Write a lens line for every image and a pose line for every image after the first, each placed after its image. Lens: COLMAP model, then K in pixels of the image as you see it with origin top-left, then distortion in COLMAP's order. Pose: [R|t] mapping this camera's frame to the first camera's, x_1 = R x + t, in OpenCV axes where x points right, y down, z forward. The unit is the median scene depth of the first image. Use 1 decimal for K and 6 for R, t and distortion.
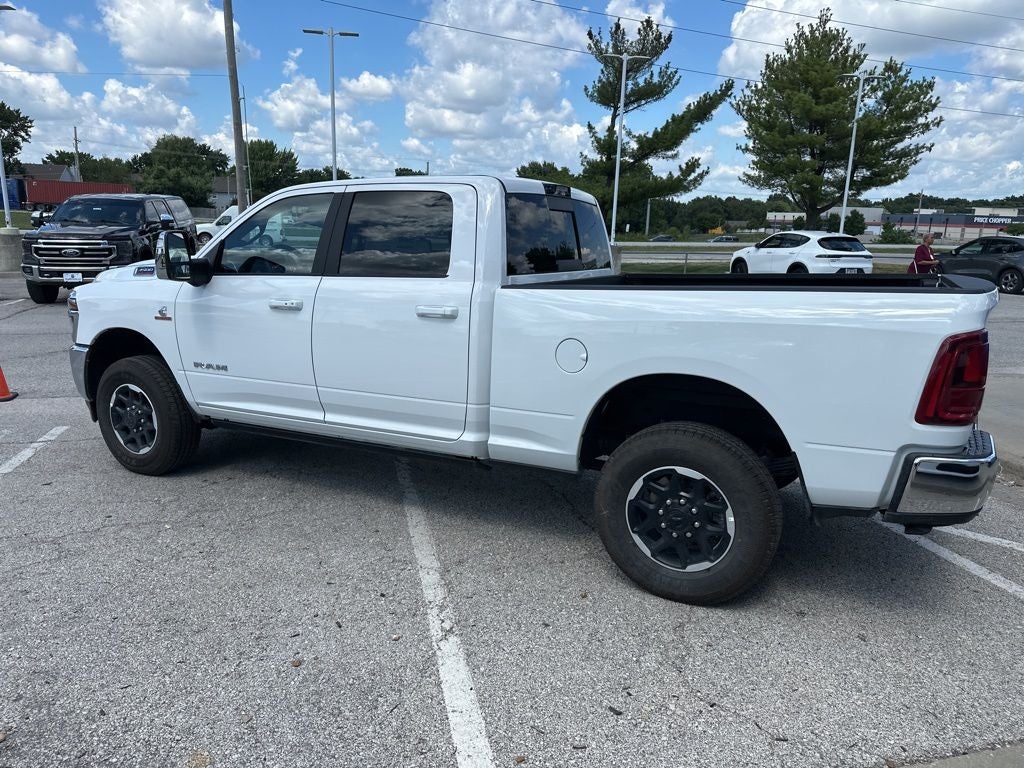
lens RADIAL K [[727.3, 0, 508.6], [0, 727.3, 384.3], [0, 0, 1]] dist [0.032070, -0.037441]
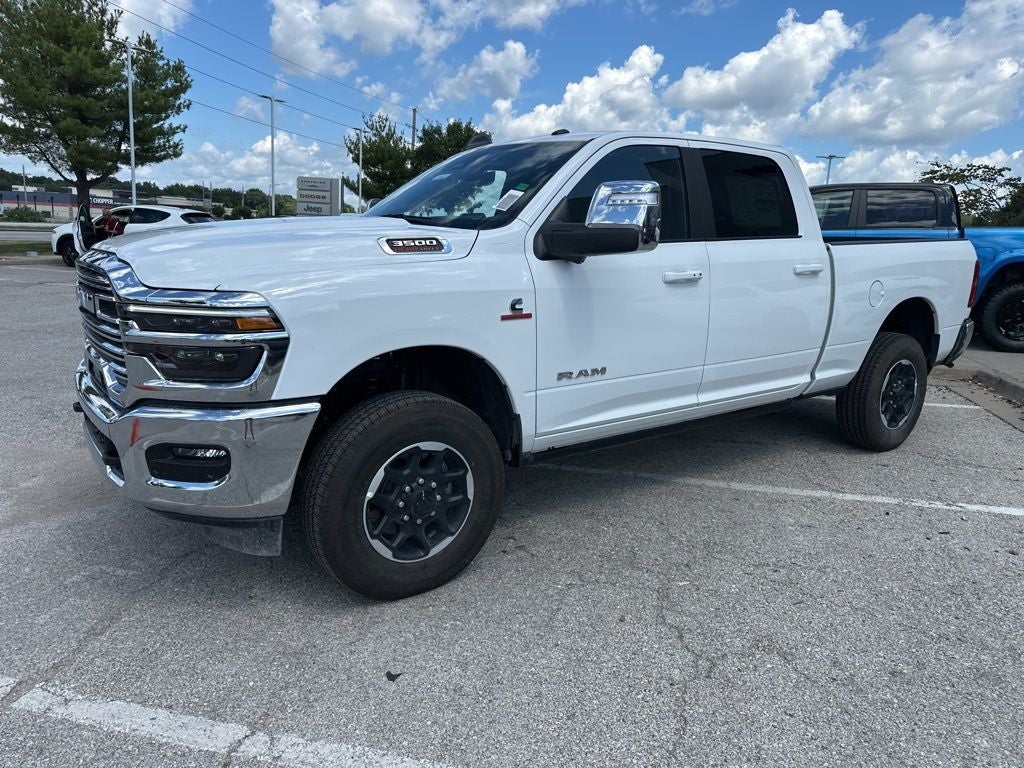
lens RADIAL K [[727.3, 0, 514.5], [0, 727.3, 375.1], [0, 0, 1]] dist [0.032070, -0.037441]
pose [[0.440750, -0.173144, 0.880773, -0.207219], [0.160097, 0.980651, 0.112664, -0.022185], [-0.883238, 0.091352, 0.459941, 0.141683]]
